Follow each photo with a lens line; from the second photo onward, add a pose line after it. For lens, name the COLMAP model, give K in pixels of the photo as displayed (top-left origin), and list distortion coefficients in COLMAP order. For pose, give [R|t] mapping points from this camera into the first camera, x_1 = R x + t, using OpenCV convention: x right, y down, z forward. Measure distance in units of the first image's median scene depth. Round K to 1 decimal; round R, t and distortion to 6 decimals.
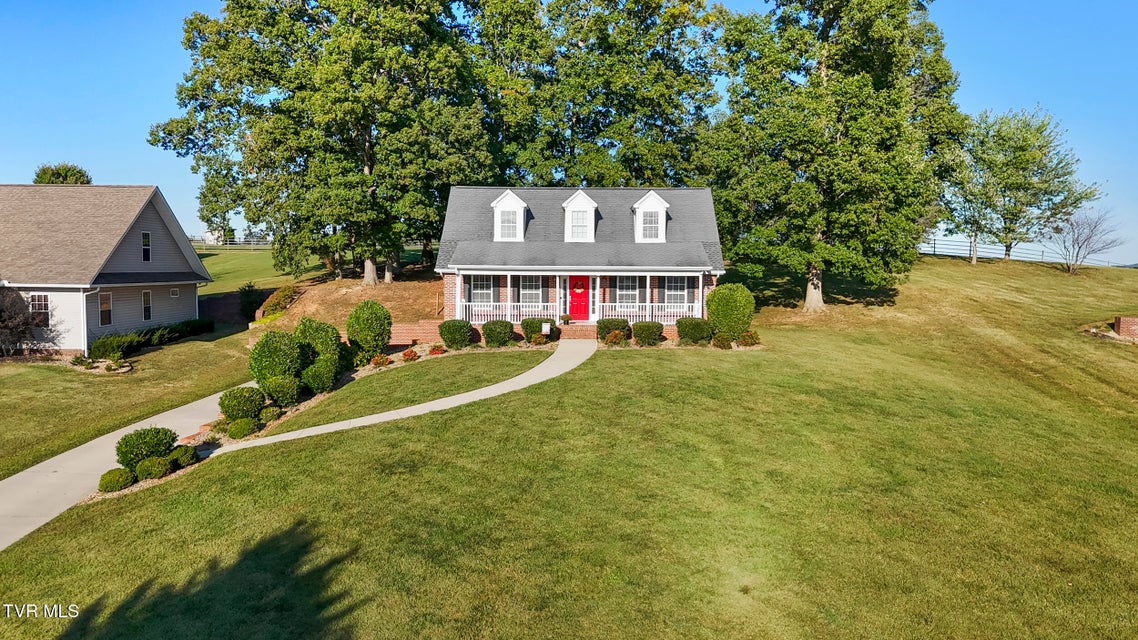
lens RADIAL K [[827.0, 0, 569.0], [0, 827.0, 320.0], [0, 0, 1]] dist [0.011193, 0.002395]
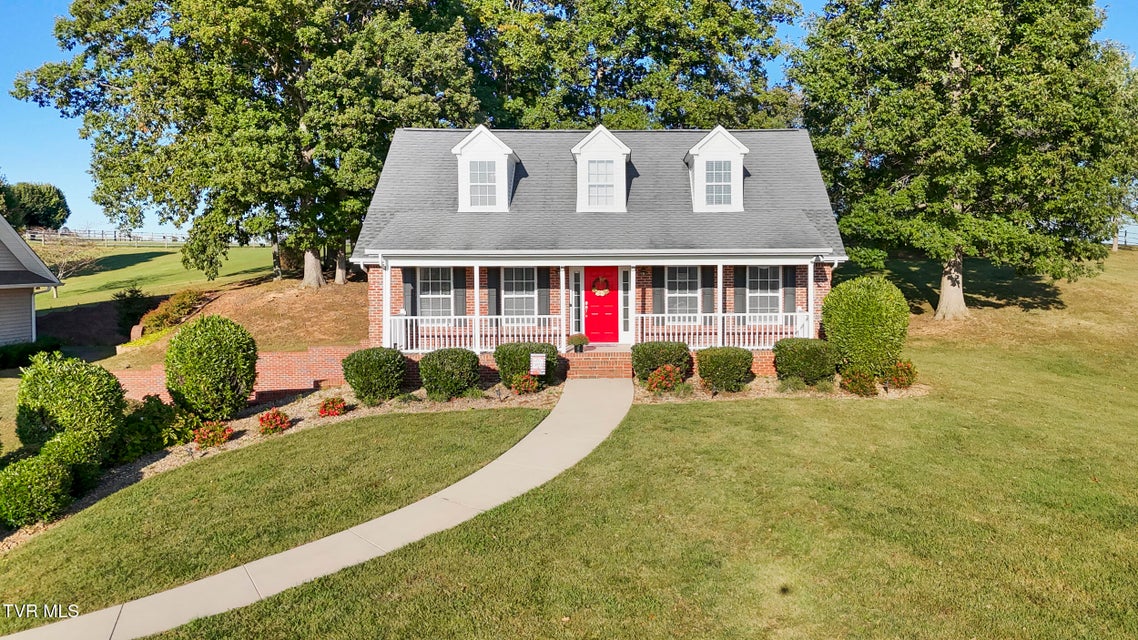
lens RADIAL K [[859.6, 0, 643.8], [0, 859.6, 288.0], [0, 0, 1]] dist [0.009850, 0.000749]
pose [[0.998778, -0.011840, 0.047972, 0.013103], [0.013687, 0.999170, -0.038371, -0.014595], [-0.047478, 0.038981, 0.998111, 0.382443]]
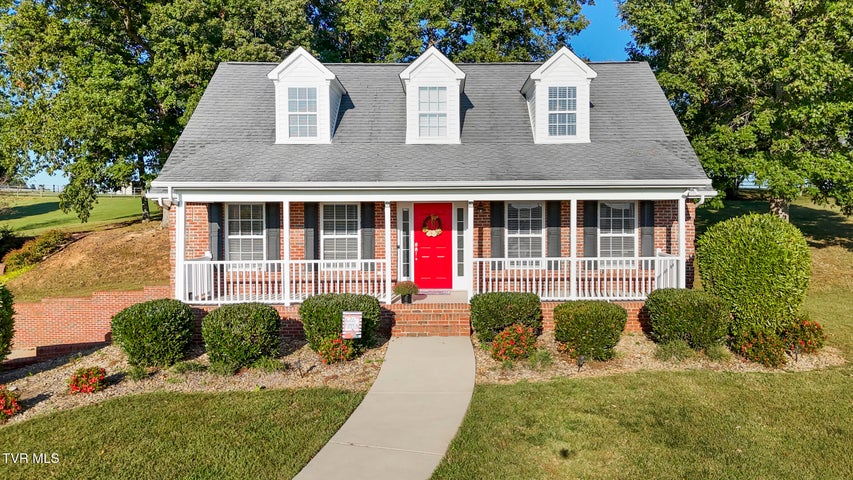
lens RADIAL K [[641.3, 0, 450.8], [0, 641.3, 224.5], [0, 0, 1]] dist [0.006004, 0.001413]
pose [[0.999517, -0.011665, 0.028800, 0.011897], [0.012970, 0.998878, -0.045551, -0.021814], [-0.028237, 0.045902, 0.998547, 0.590388]]
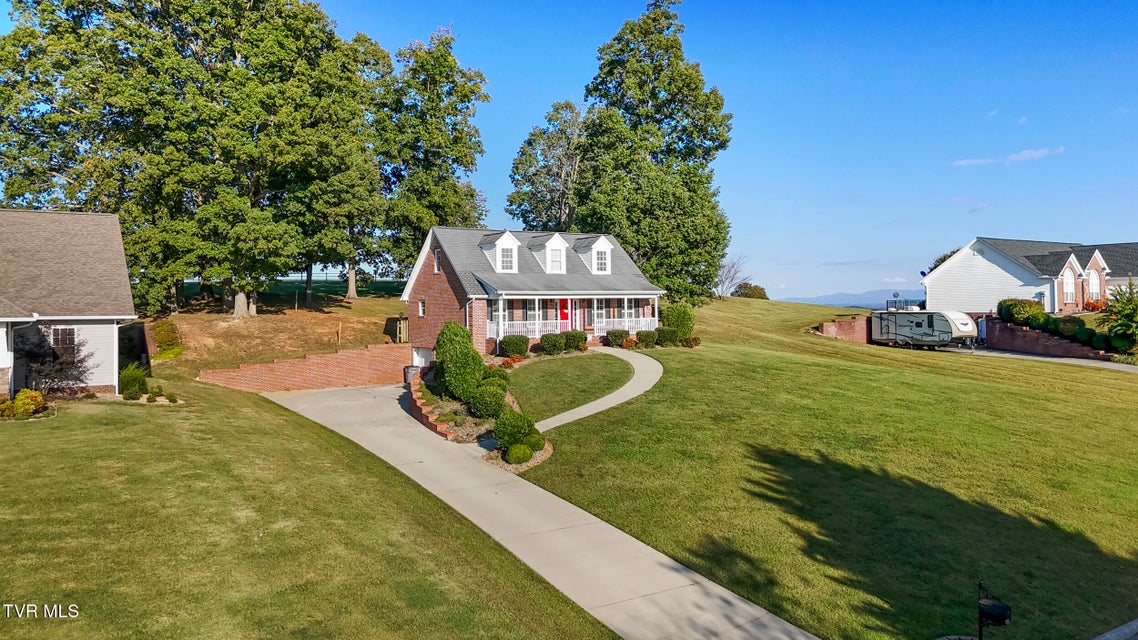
lens RADIAL K [[827.0, 0, 569.0], [0, 827.0, 320.0], [0, 0, 1]] dist [0.011193, 0.002395]
pose [[0.833559, -0.027326, 0.551754, -0.694703], [0.044129, 0.998878, -0.017197, 0.001014], [-0.550665, 0.038683, 0.833829, -0.081216]]
